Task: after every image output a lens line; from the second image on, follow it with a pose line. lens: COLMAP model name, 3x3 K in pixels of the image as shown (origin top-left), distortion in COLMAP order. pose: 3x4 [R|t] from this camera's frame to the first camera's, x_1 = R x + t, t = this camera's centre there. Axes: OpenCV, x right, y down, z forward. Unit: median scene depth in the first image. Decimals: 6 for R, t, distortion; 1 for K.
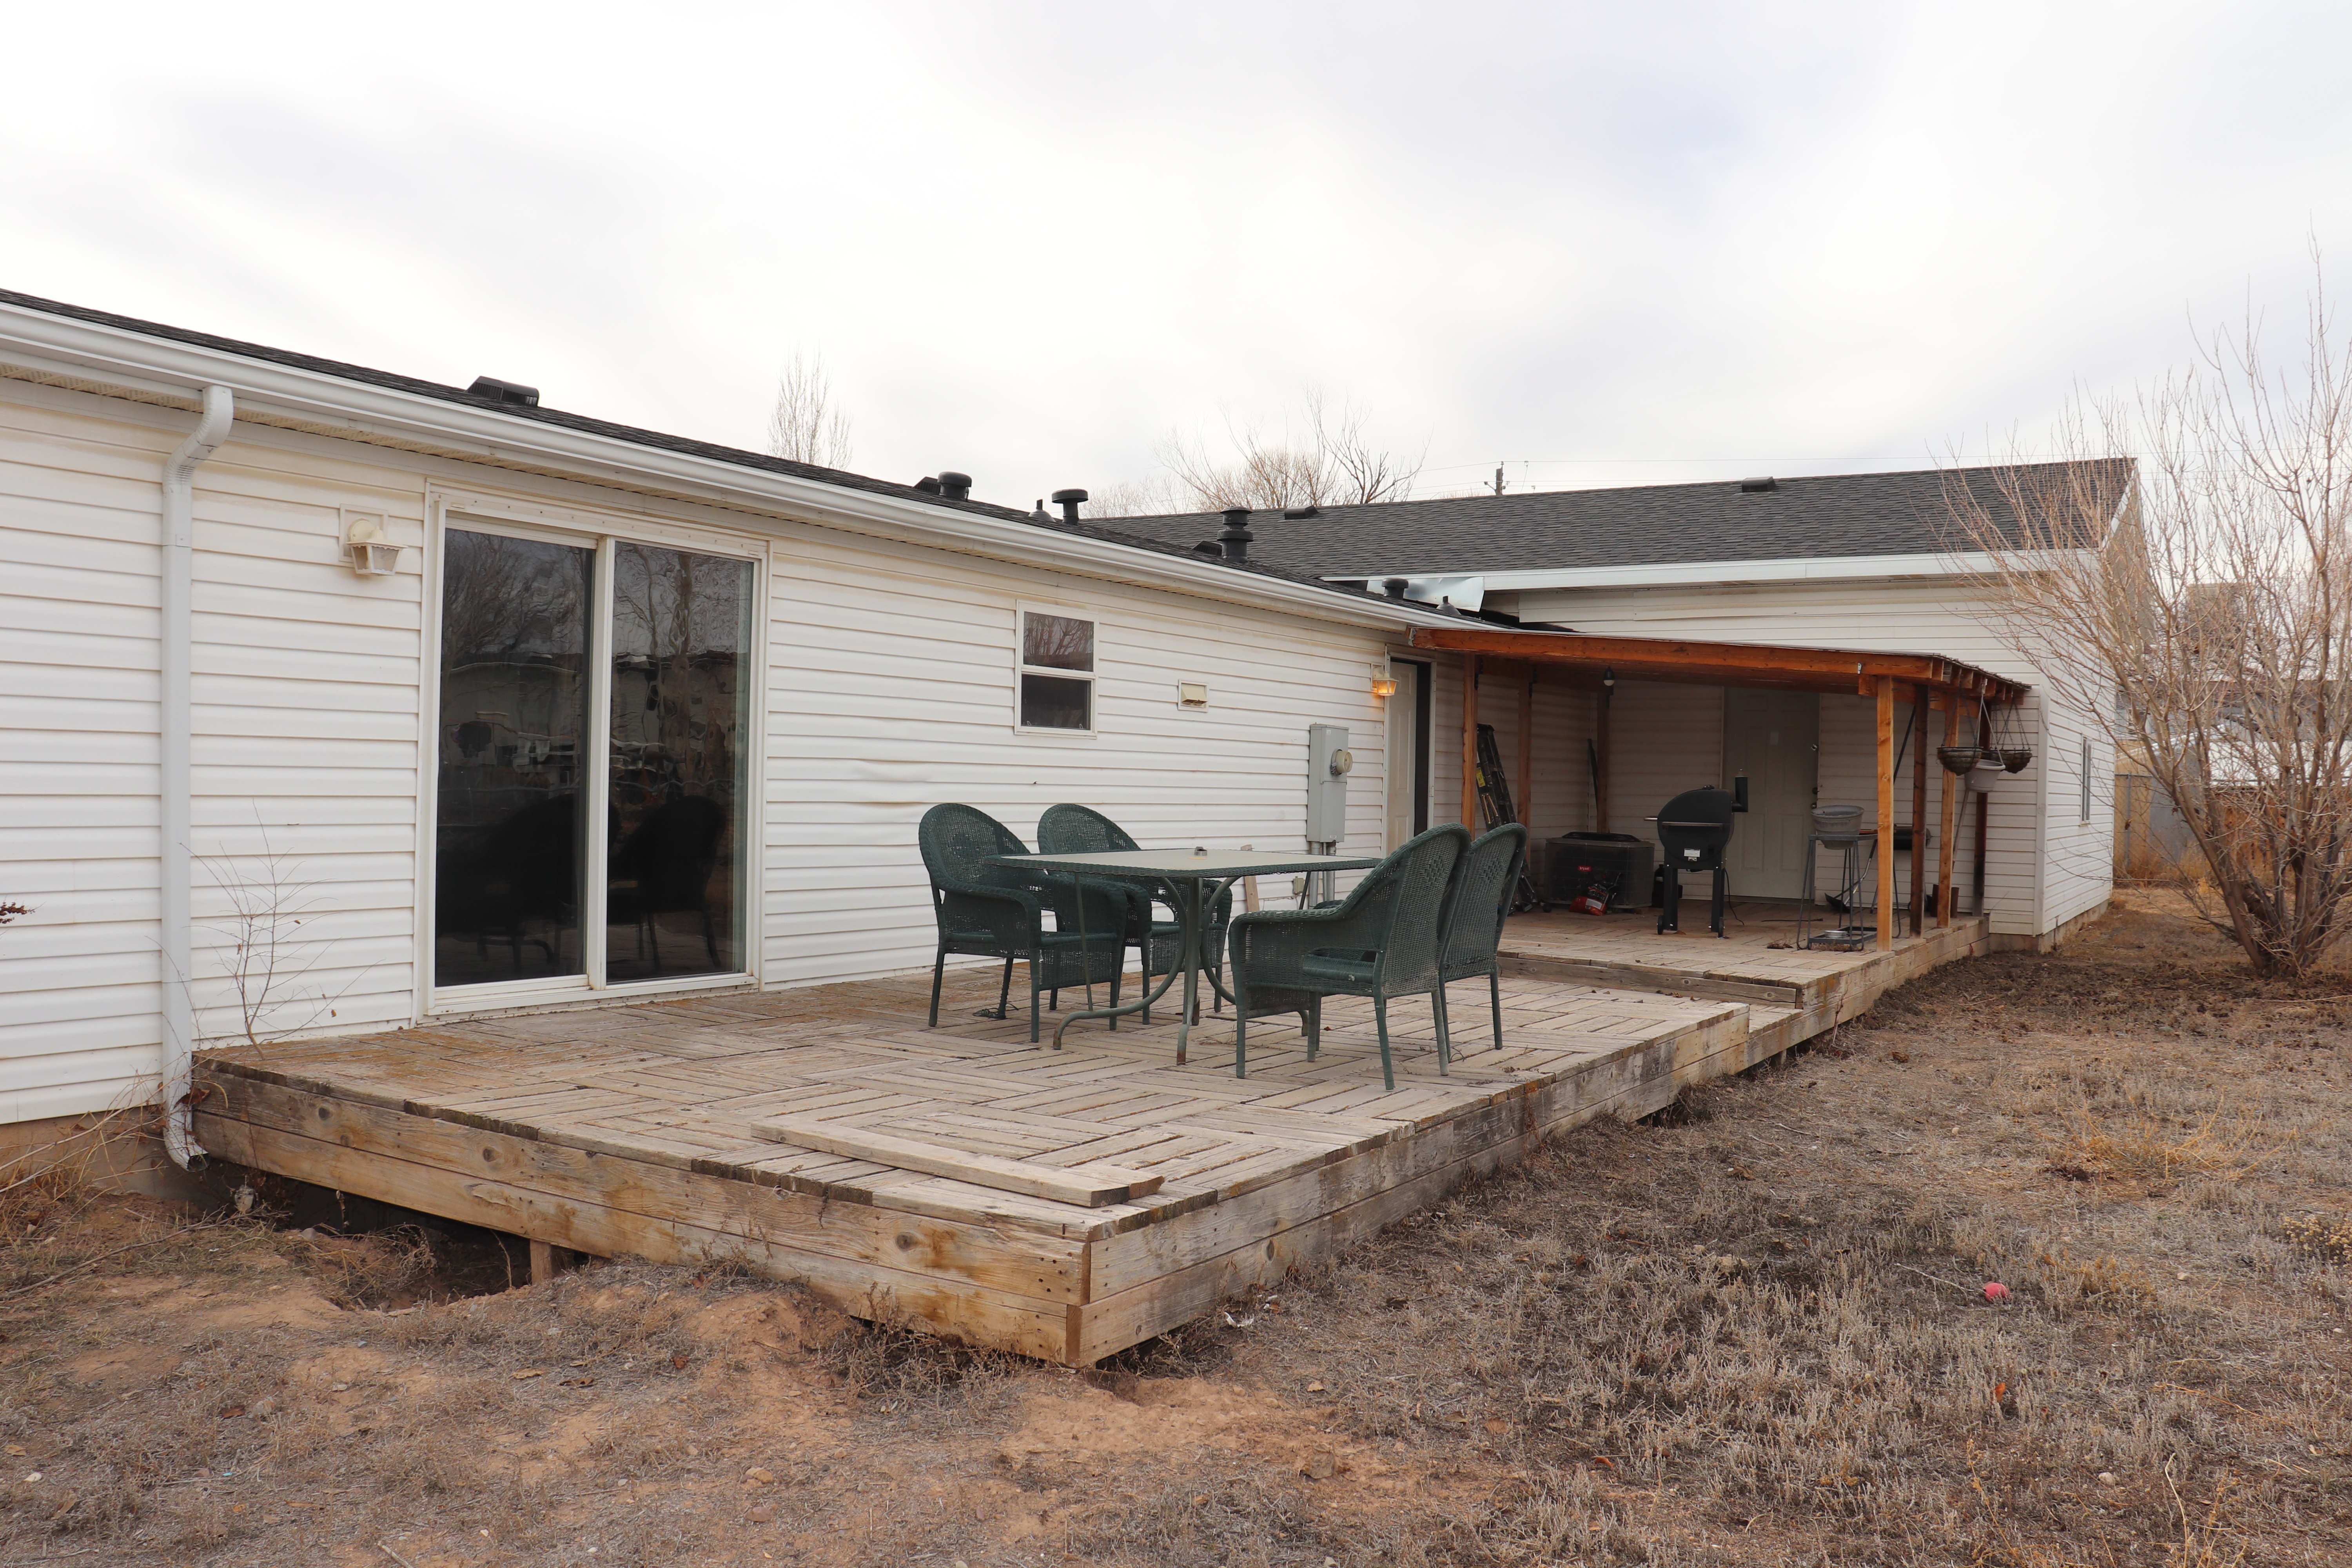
lens RADIAL K [[1942.4, 0, 1176.0], [0, 1942.4, 784.0], [0, 0, 1]] dist [-0.168415, 0.151608]
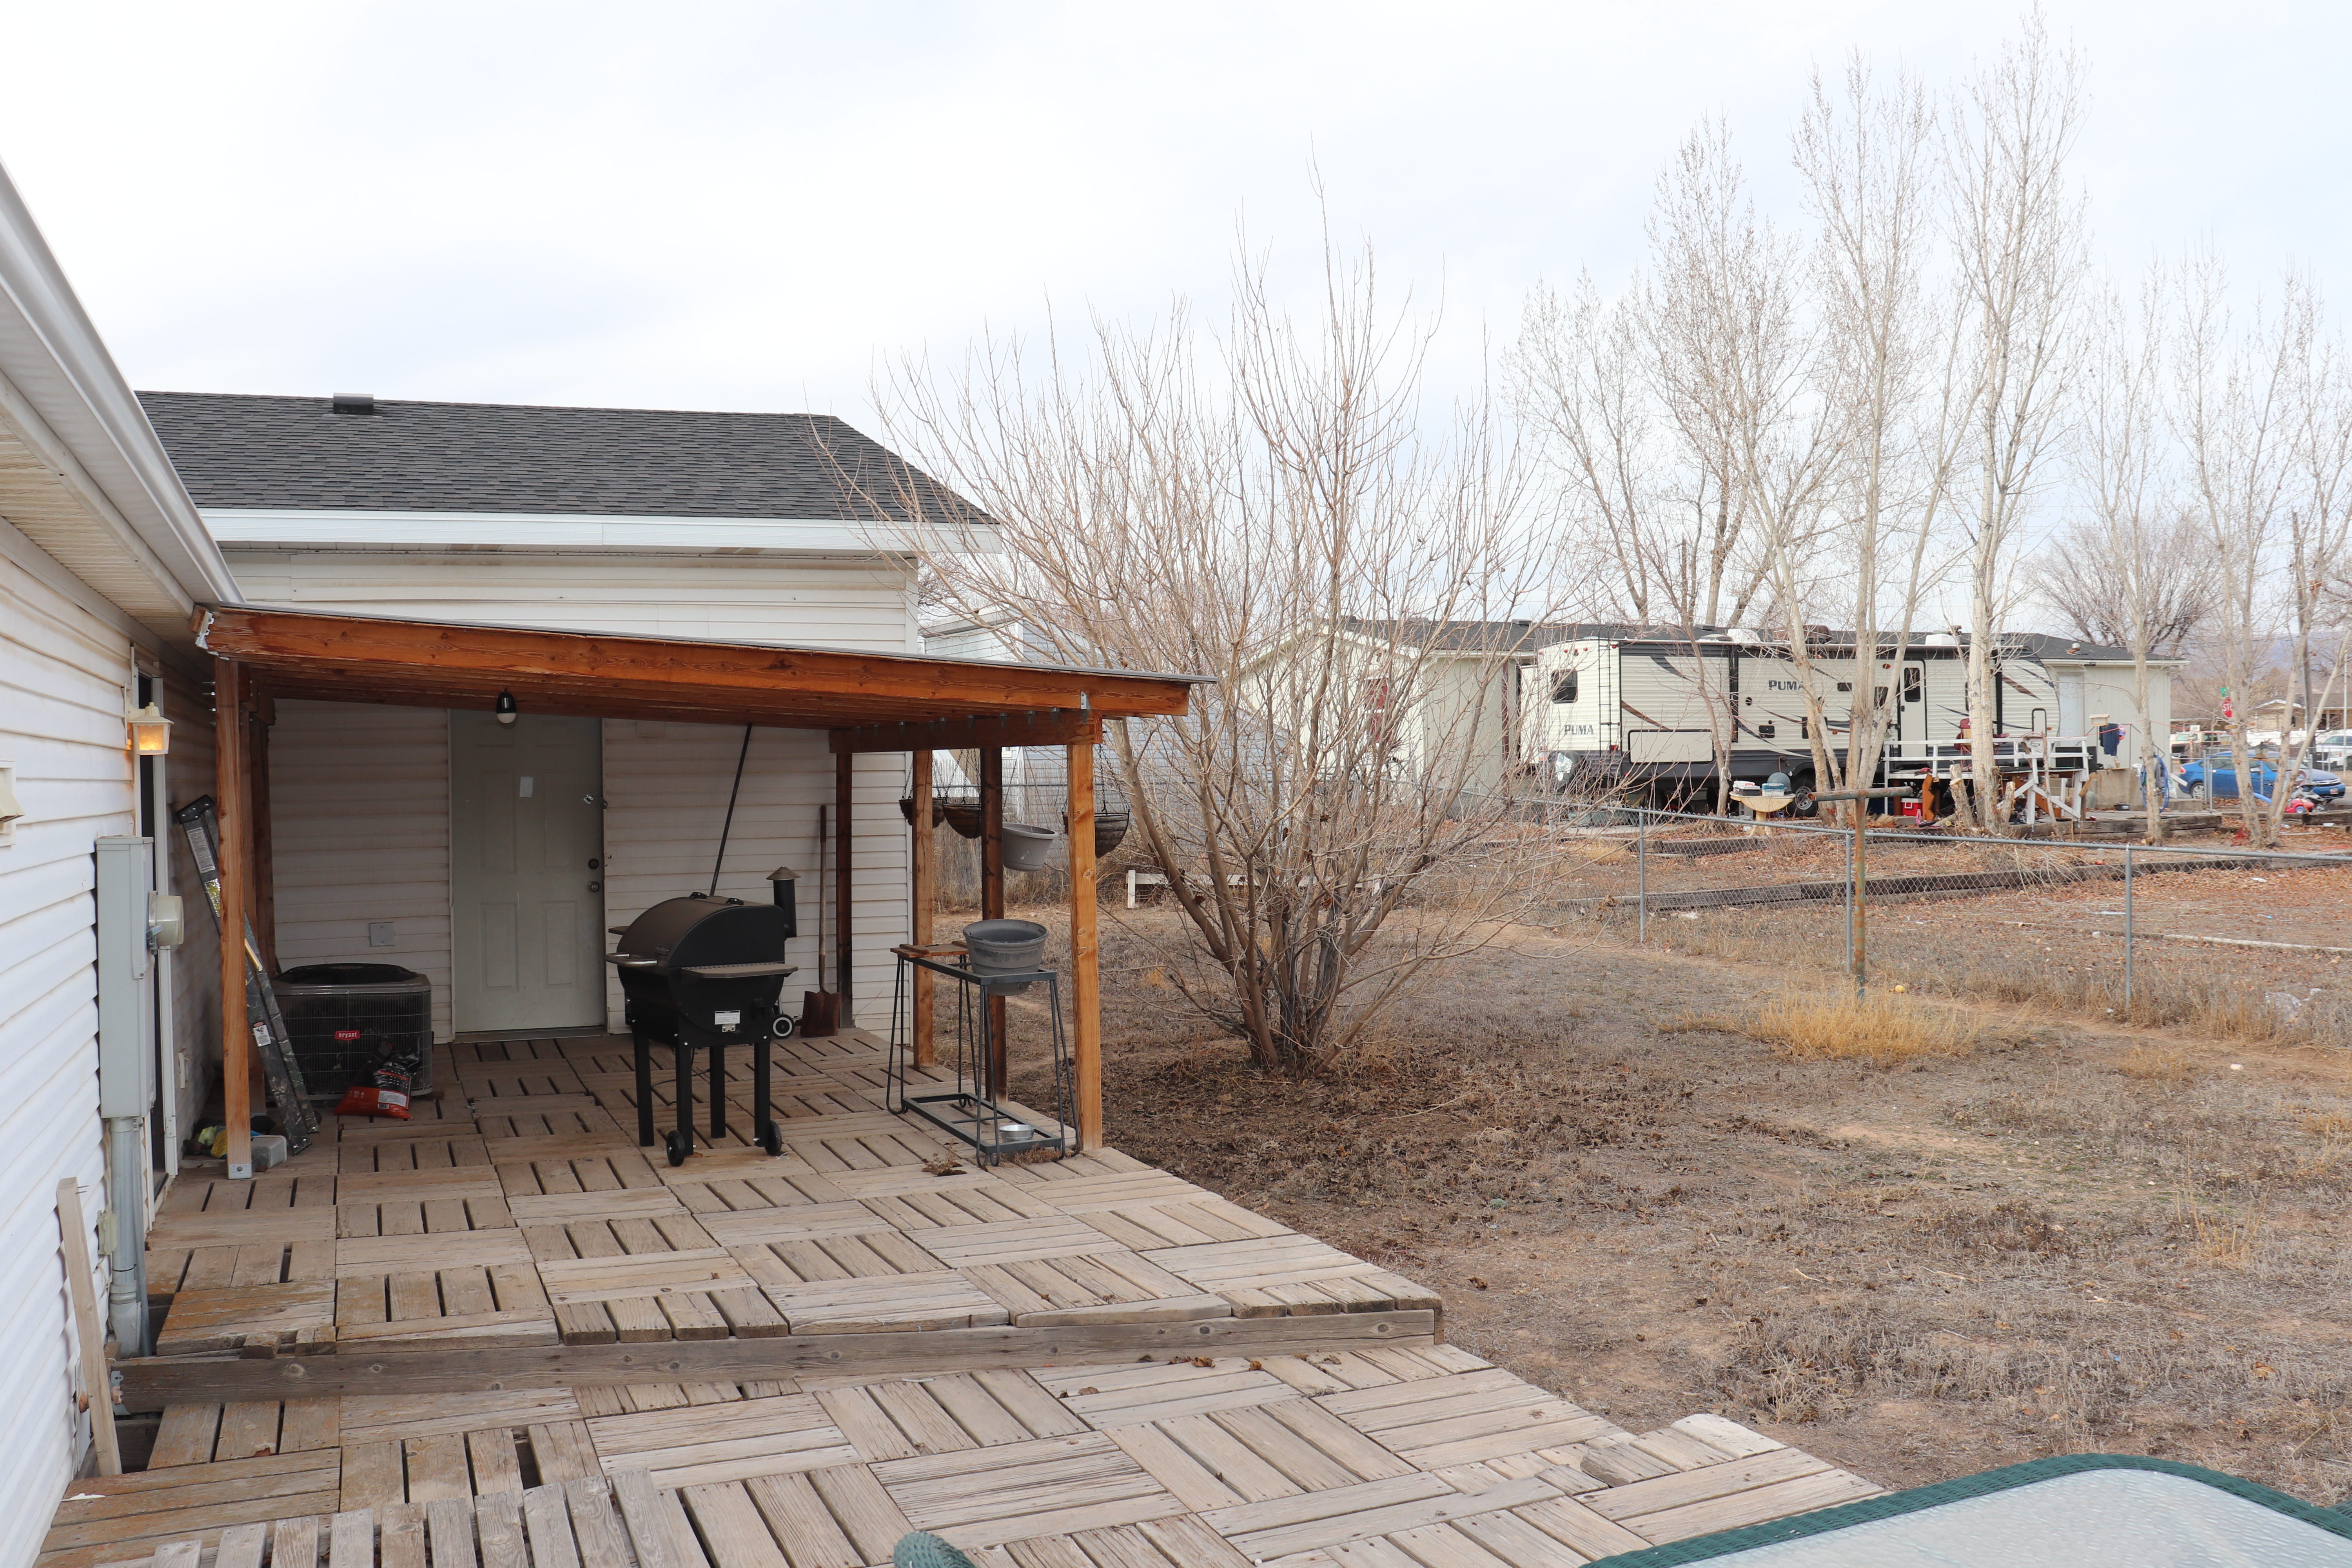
lens RADIAL K [[1942.4, 0, 1176.0], [0, 1942.4, 784.0], [0, 0, 1]] dist [-0.168415, 0.151608]
pose [[0.575983, -0.038858, 0.816537, -0.124705], [0.030648, 0.999194, 0.025932, -0.046334], [-0.816887, 0.010089, 0.576710, 0.576033]]
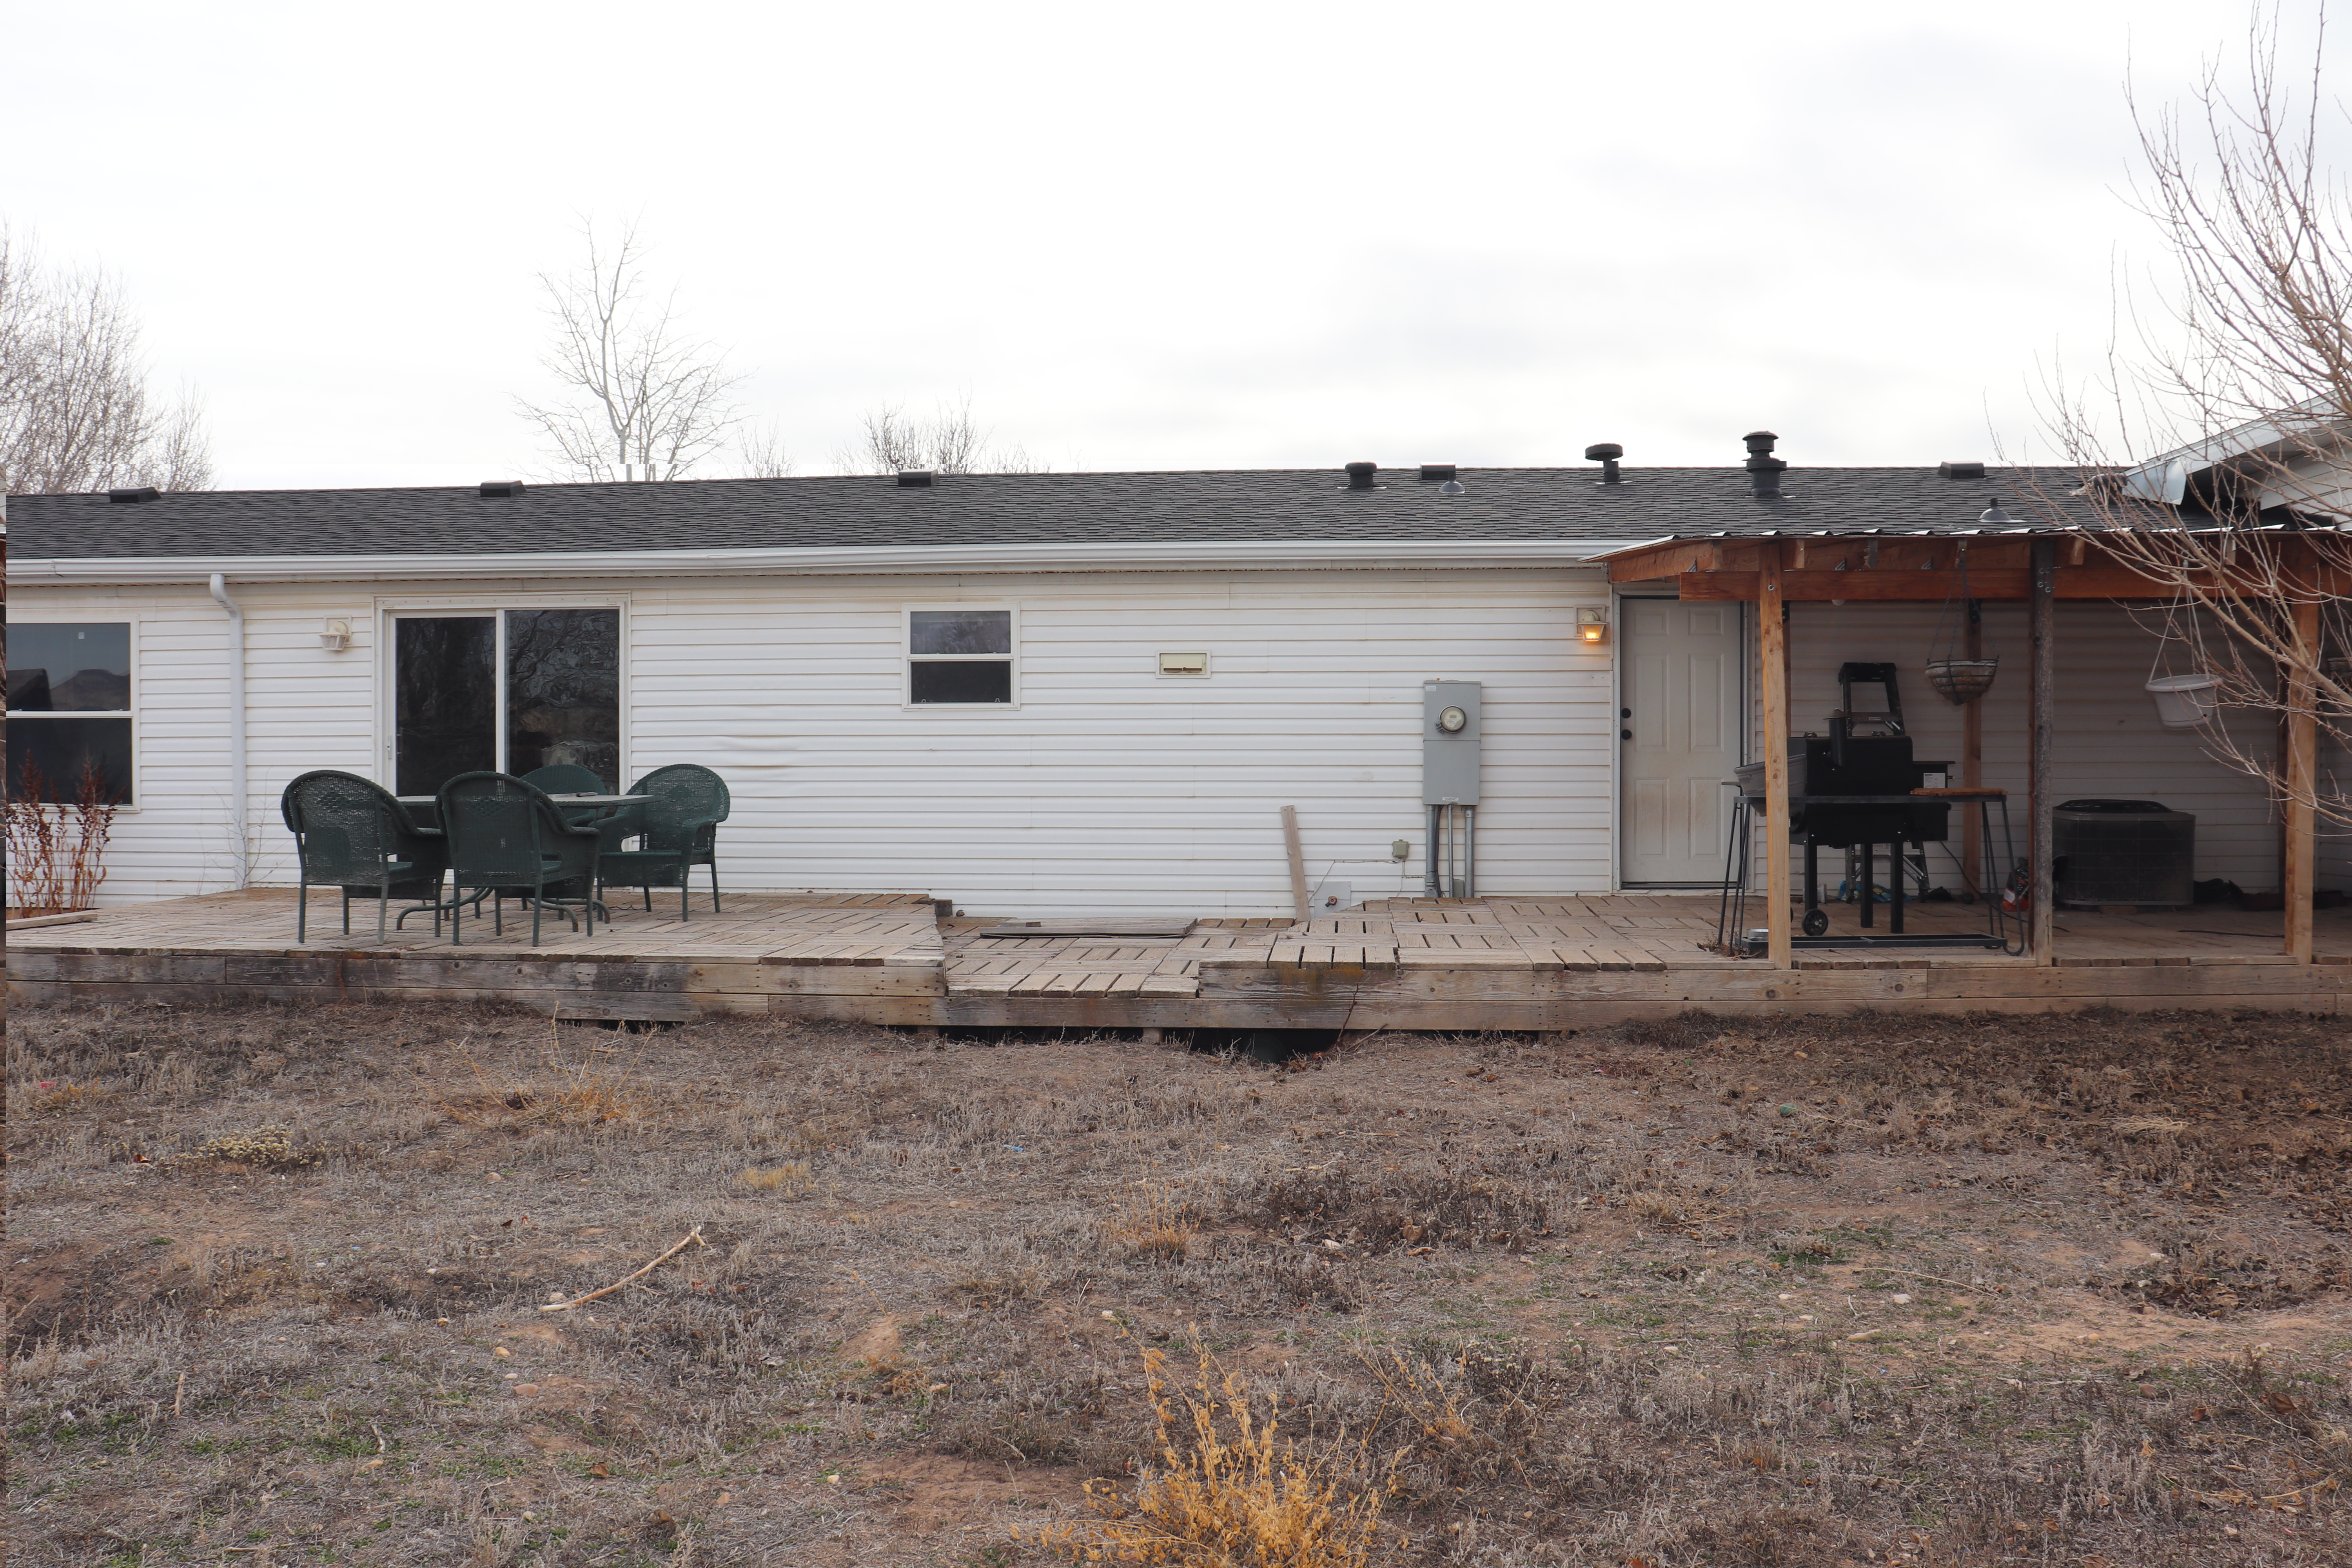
lens RADIAL K [[1942.4, 0, 1176.0], [0, 1942.4, 784.0], [0, 0, 1]] dist [-0.168415, 0.151608]
pose [[0.442042, -0.007351, -0.896964, 0.867435], [0.011923, 0.999926, -0.002318, 0.020850], [0.896915, -0.009670, 0.442097, 0.471914]]
